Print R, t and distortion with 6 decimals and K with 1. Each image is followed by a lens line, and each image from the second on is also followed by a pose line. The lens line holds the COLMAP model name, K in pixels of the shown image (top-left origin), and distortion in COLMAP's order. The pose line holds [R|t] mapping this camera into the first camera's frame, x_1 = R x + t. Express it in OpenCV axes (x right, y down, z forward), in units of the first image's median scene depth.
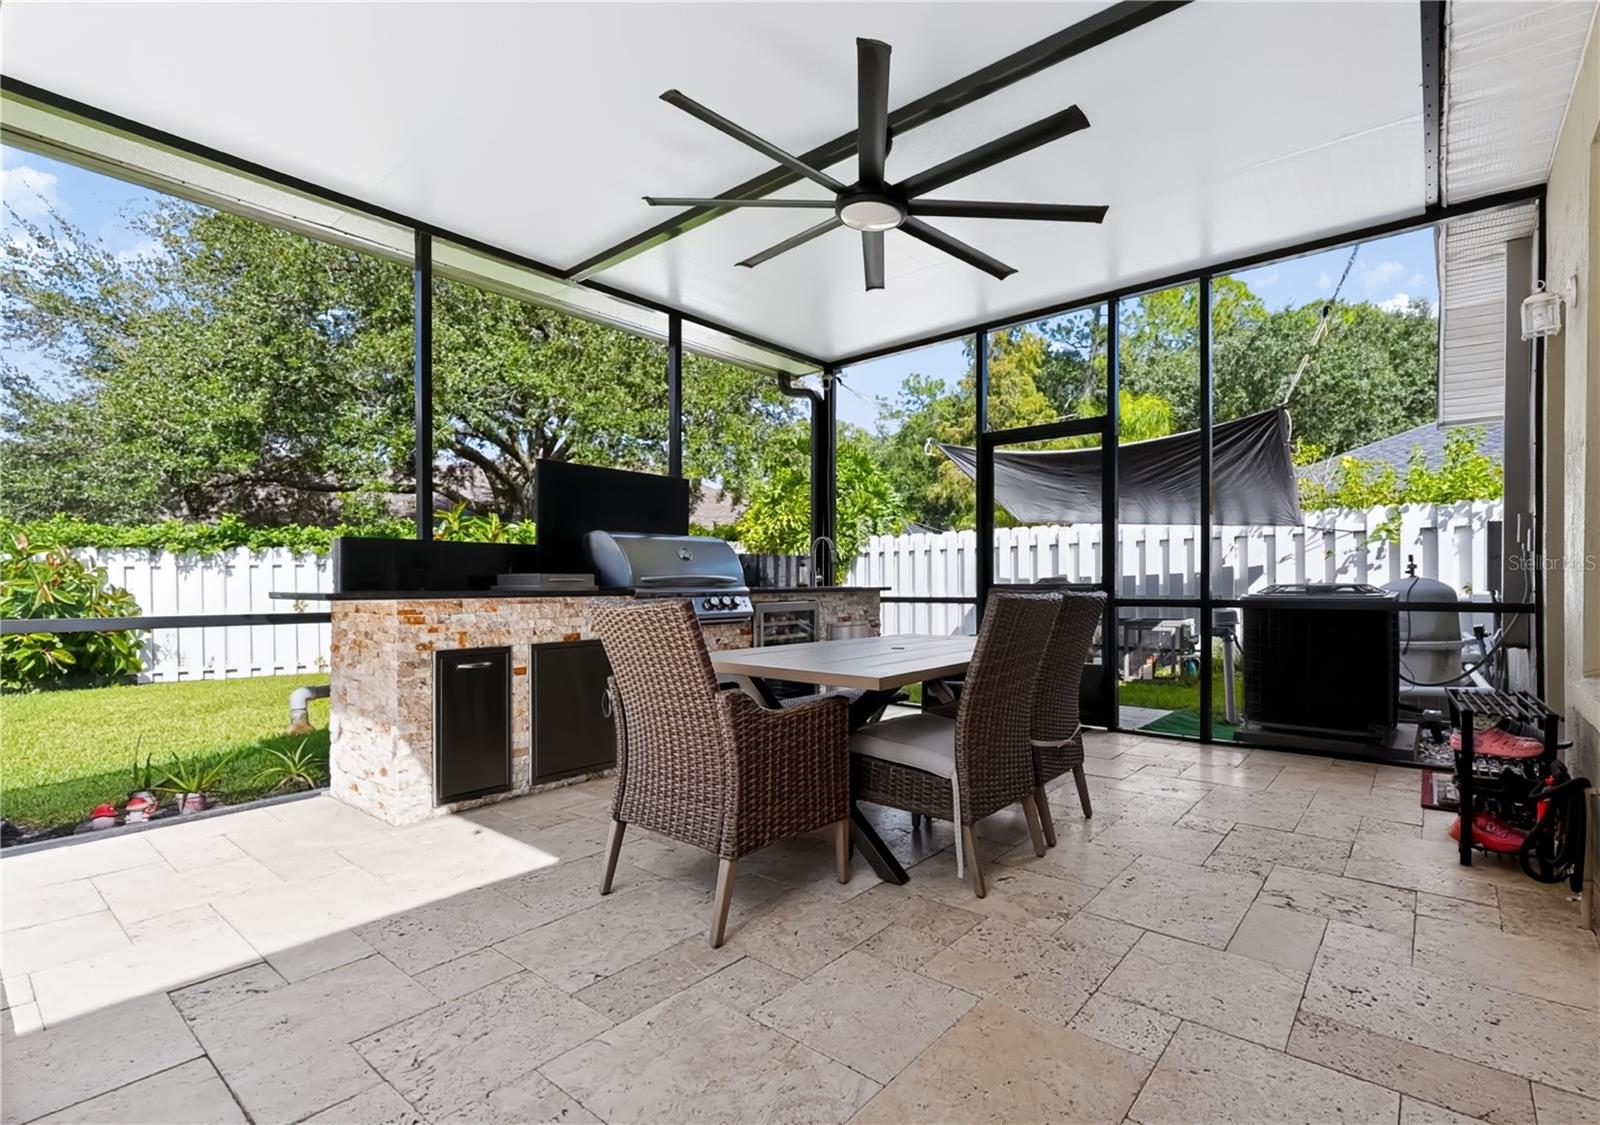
lens RADIAL K [[749.7, 0, 802.9], [0, 749.7, 568.7], [0, 0, 1]] dist [0.000649, -0.000119]
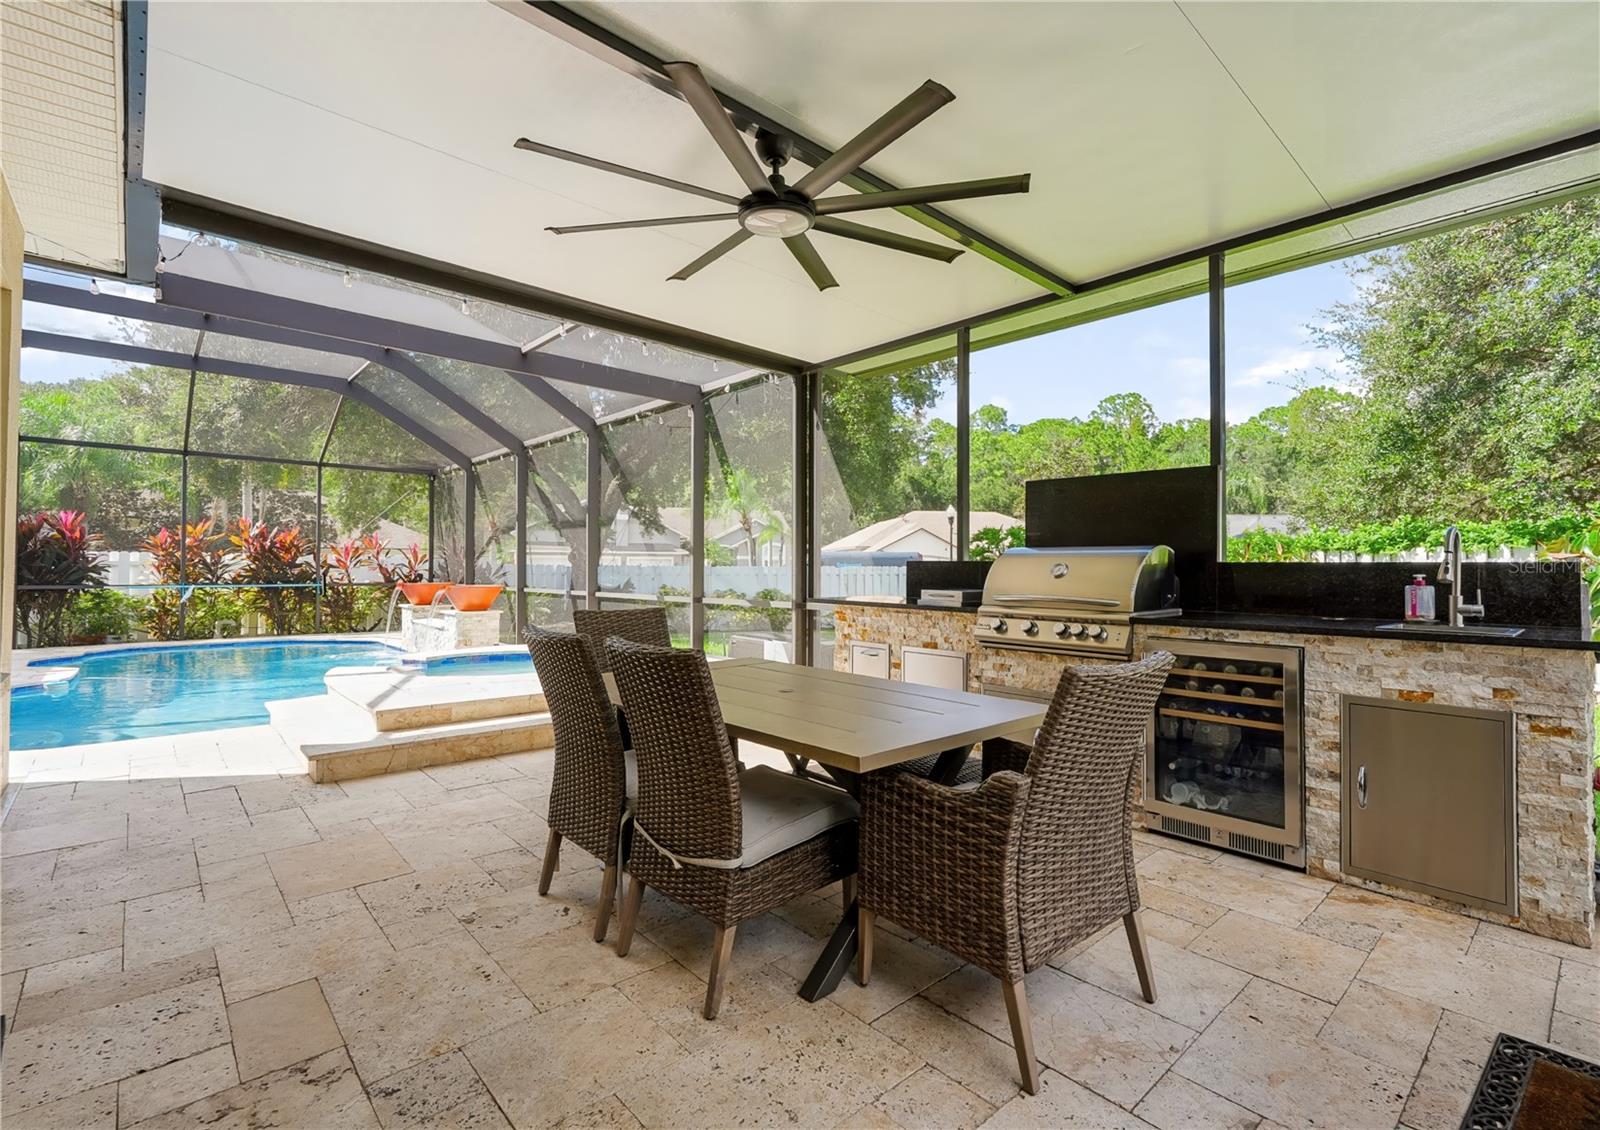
lens RADIAL K [[749.7, 0, 801.9], [0, 749.7, 566.7], [0, 0, 1]] dist [0.000649, -0.000119]
pose [[-0.133409, -0.013111, -0.990974, 0.980481], [-0.006749, 0.999901, -0.012320, -0.012278], [0.991038, 0.005045, -0.133484, 1.183612]]
